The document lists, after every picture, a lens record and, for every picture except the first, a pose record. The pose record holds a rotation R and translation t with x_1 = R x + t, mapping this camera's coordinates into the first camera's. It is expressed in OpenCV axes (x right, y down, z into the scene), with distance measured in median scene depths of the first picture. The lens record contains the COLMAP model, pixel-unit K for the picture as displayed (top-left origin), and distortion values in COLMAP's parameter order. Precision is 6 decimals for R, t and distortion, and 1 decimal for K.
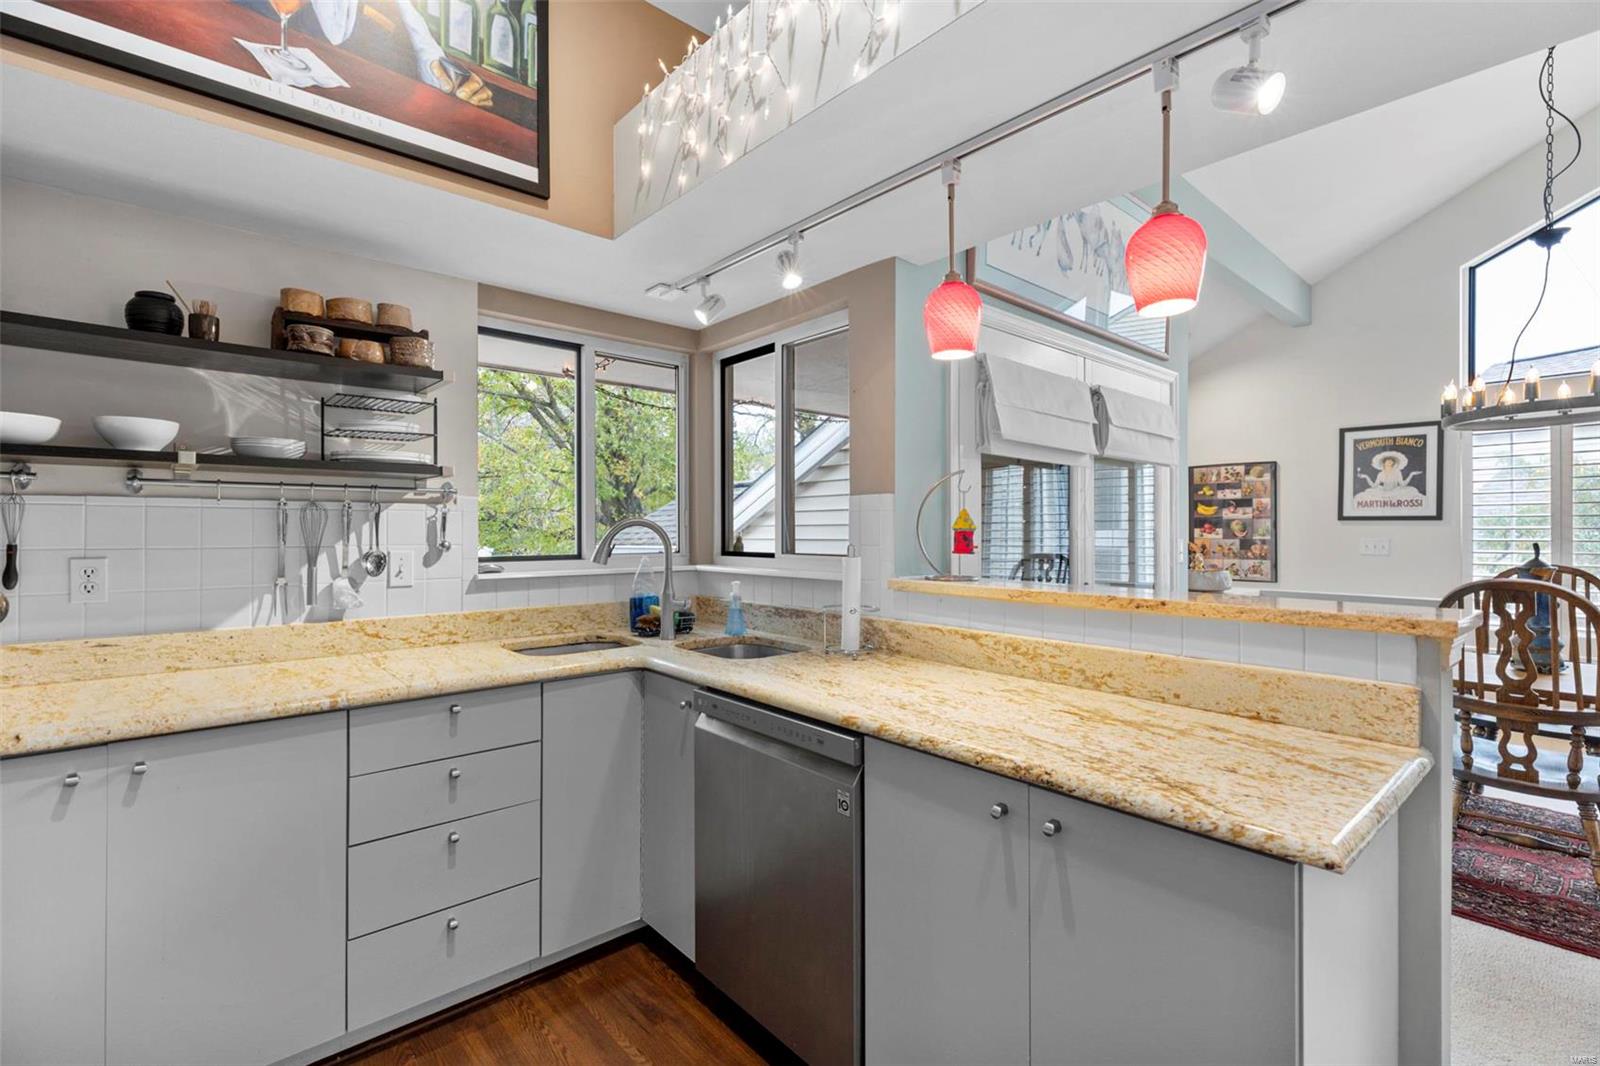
lens RADIAL K [[722.5, 0, 793.5], [0, 722.5, 529.2], [0, 0, 1]] dist [0.007118, -0.001204]
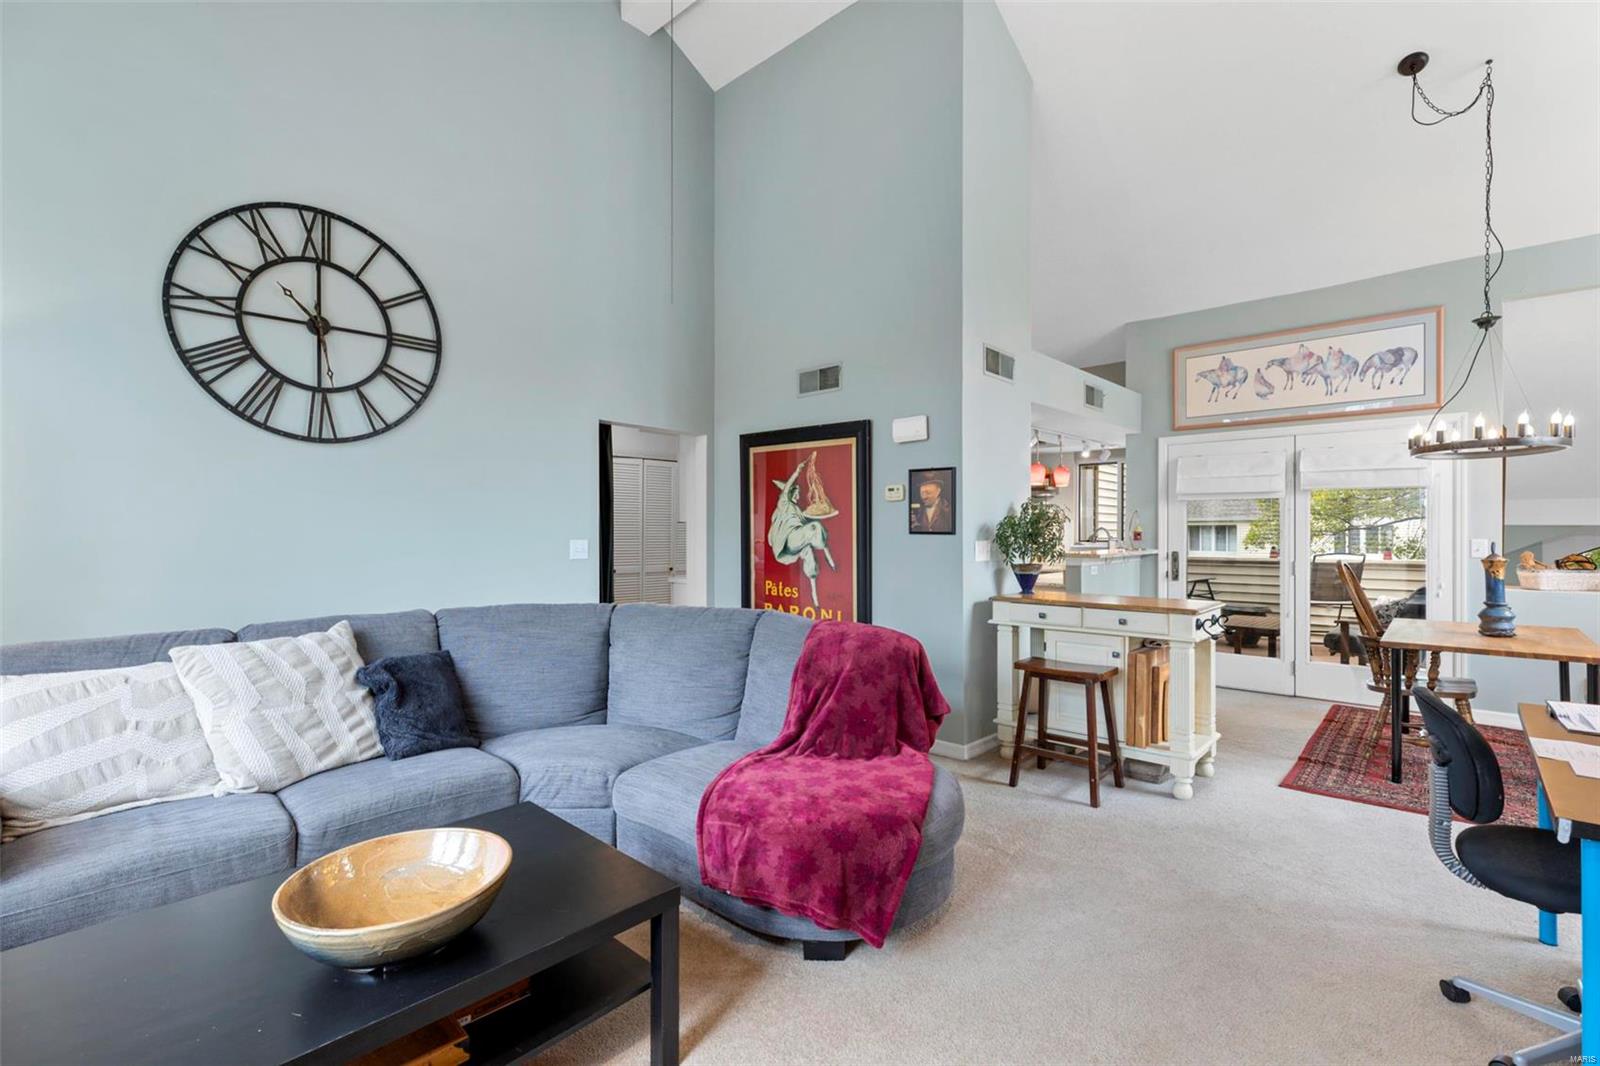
lens RADIAL K [[722.5, 0, 794.6], [0, 722.5, 530.3], [0, 0, 1]] dist [0.007118, -0.001204]
pose [[0.095617, 0.000638, -0.995418, 3.176460], [0.003032, 0.999995, 0.000932, -0.011523], [0.995414, -0.003107, 0.095614, -0.621715]]
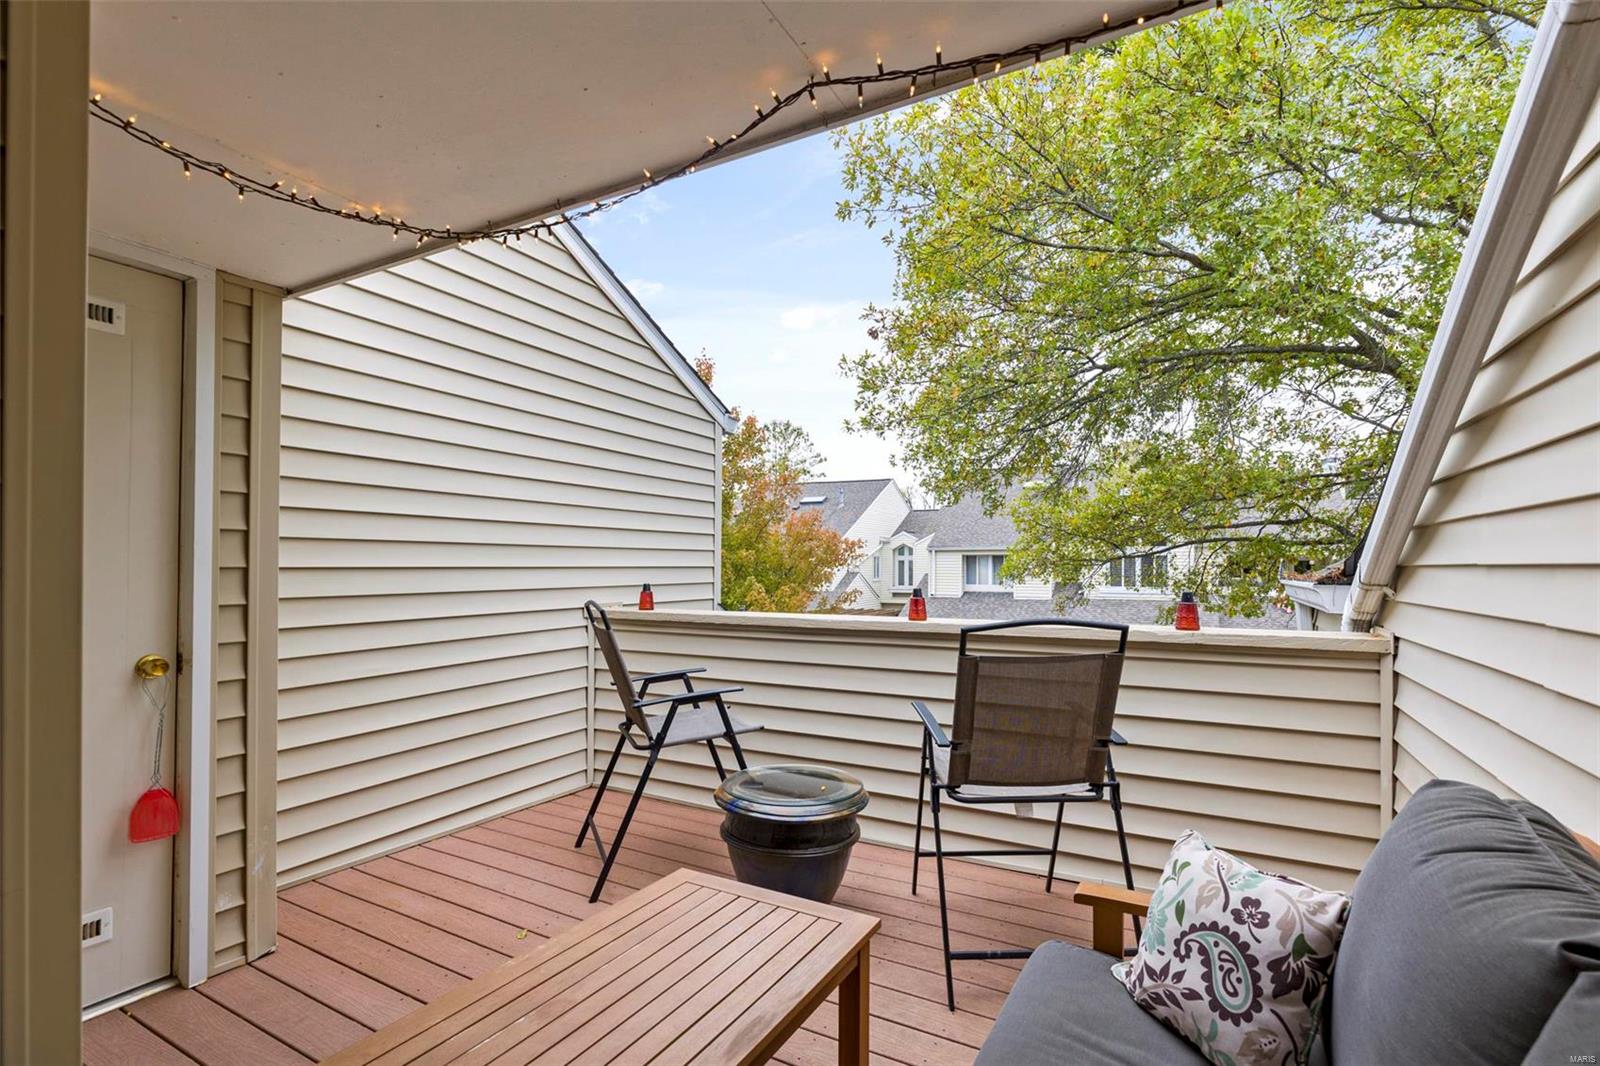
lens RADIAL K [[722.5, 0, 808.2], [0, 722.5, 543.9], [0, 0, 1]] dist [0.007118, -0.001204]
pose [[0.323535, -0.022588, -0.945947, 0.498406], [-0.000399, 0.999712, -0.024008, 0.038779], [0.946216, 0.008145, 0.323433, 1.967764]]
